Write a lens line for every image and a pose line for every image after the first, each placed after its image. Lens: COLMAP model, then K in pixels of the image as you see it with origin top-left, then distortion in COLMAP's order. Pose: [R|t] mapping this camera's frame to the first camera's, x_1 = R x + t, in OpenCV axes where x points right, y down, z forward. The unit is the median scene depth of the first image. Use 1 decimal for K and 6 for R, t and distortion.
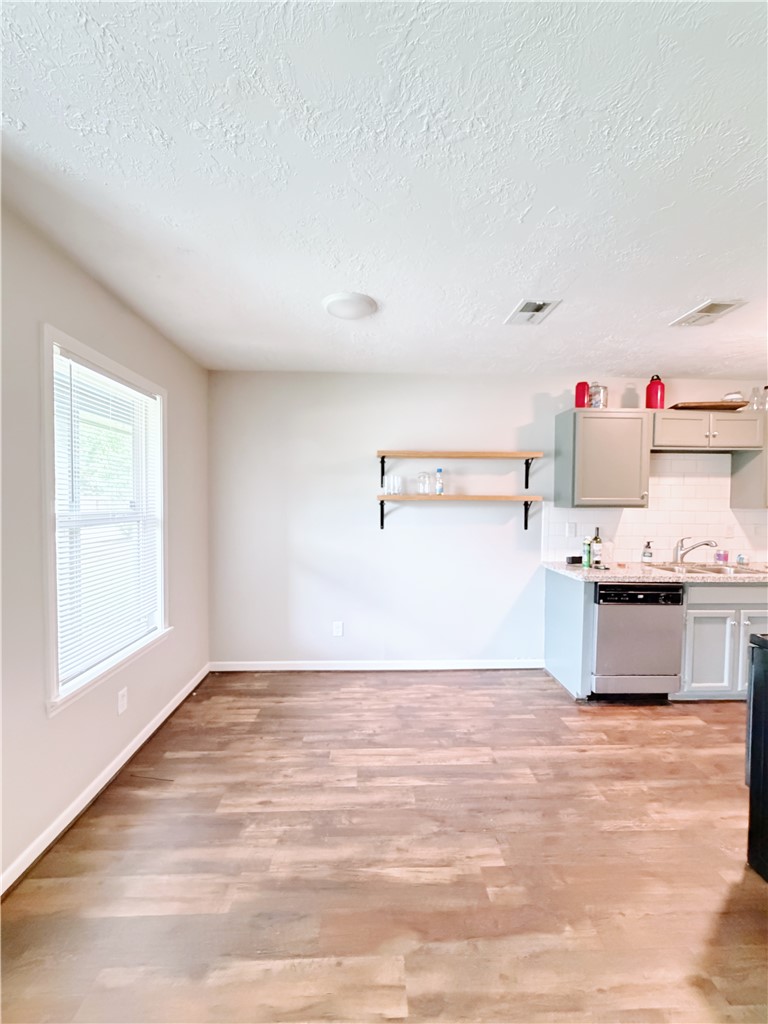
lens RADIAL K [[407.7, 0, 383.3], [0, 407.7, 512.8], [0, 0, 1]] dist [0.000382, -0.000614]
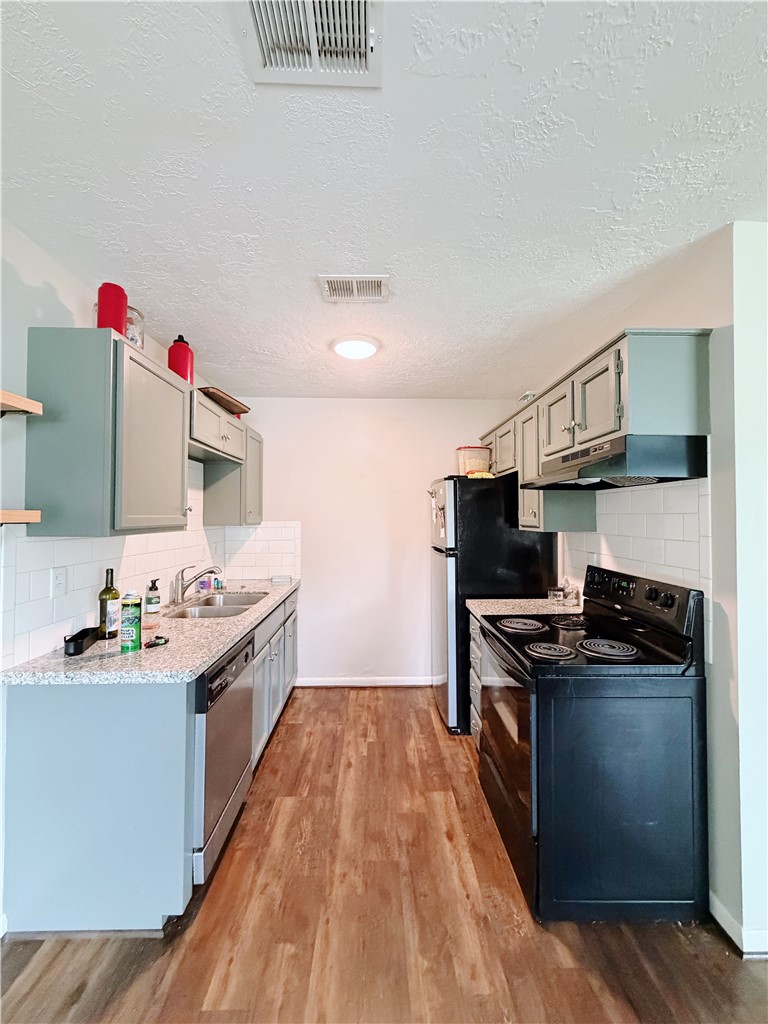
lens RADIAL K [[407.7, 0, 383.3], [0, 407.7, 509.5], [0, 0, 1]] dist [0.000382, -0.000614]
pose [[0.013743, 0.014427, 0.999801, -0.012645], [0.033548, 0.999326, -0.014881, -0.025079], [-0.999343, 0.033746, 0.013249, 0.681915]]
